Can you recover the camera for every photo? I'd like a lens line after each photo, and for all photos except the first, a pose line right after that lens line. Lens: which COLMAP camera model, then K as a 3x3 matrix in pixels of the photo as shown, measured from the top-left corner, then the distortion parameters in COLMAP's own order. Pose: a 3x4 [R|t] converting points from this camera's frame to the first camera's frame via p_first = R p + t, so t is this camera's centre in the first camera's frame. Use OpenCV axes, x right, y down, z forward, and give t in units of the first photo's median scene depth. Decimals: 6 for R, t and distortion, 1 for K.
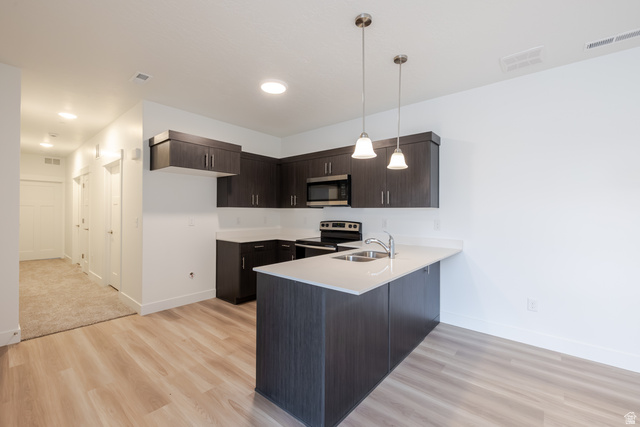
lens RADIAL K [[269.9, 0, 310.9], [0, 269.9, 211.3], [0, 0, 1]] dist [0.000010, 0.000000]
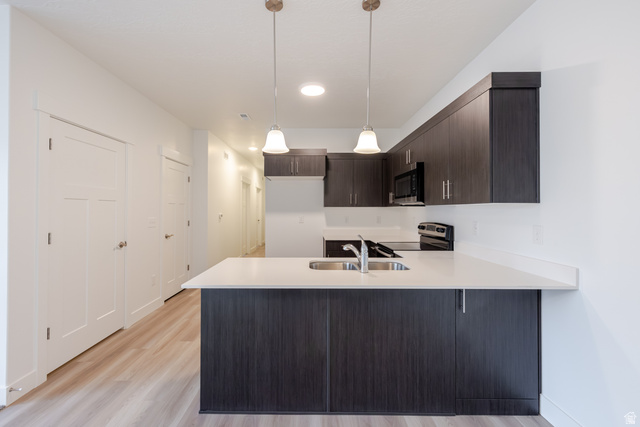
lens RADIAL K [[269.9, 0, 310.9], [0, 269.9, 211.3], [0, 0, 1]] dist [0.000010, 0.000000]
pose [[0.659615, -0.003223, -0.751597, 0.455692], [0.007718, 0.999967, 0.002485, -0.000699], [0.751564, -0.007440, 0.659618, 0.229049]]
